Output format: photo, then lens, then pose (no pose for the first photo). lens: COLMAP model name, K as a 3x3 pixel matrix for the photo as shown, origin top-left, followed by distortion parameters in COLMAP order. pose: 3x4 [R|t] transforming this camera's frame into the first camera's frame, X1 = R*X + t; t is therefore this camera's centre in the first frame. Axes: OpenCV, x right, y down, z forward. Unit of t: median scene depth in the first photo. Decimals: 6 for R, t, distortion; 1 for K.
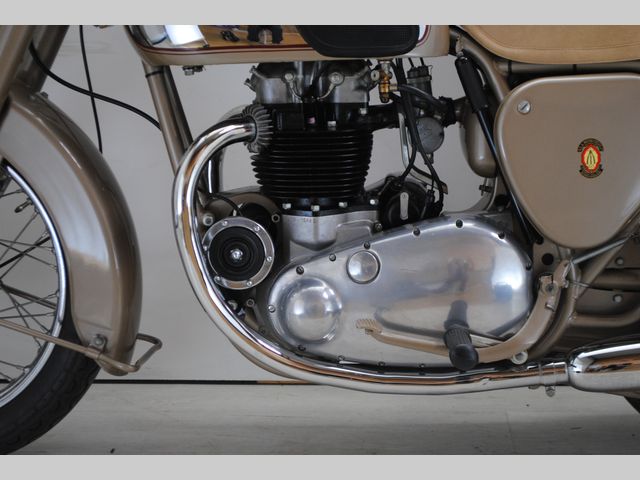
lens RADIAL K [[1279.1, 0, 319.1], [0, 1279.1, 238.9], [0, 0, 1]] dist [0.022793, 0.187946]
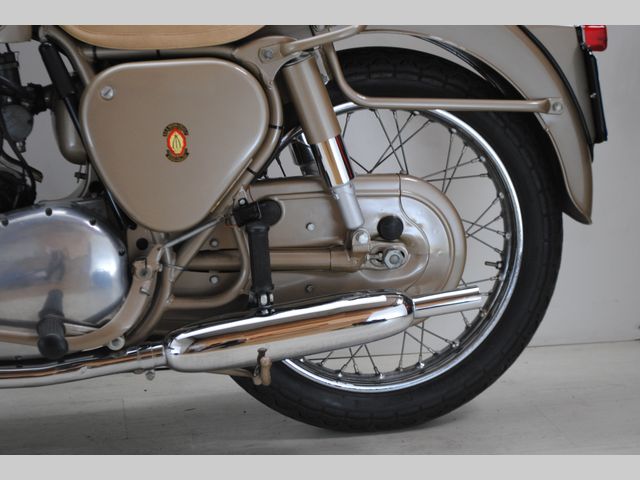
lens RADIAL K [[1279.1, 0, 319.1], [0, 1279.1, 238.9], [0, 0, 1]] dist [0.022793, 0.187946]
pose [[0.970904, -0.042202, 0.235722, 0.076303], [0.040321, 0.999105, 0.012799, 0.004566], [-0.236051, -0.002922, 0.971736, -0.009198]]
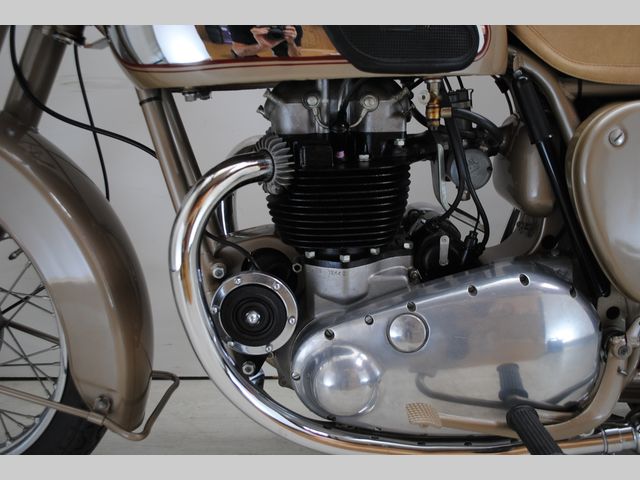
lens RADIAL K [[606.5, 0, 321.9], [0, 606.5, 252.1], [0, 0, 1]] dist [-0.017216, -0.008019]
pose [[0.998332, -0.021799, 0.053467, -0.039731], [0.017838, 0.997137, 0.073478, -0.058413], [-0.054916, -0.072402, 0.995863, 0.604339]]
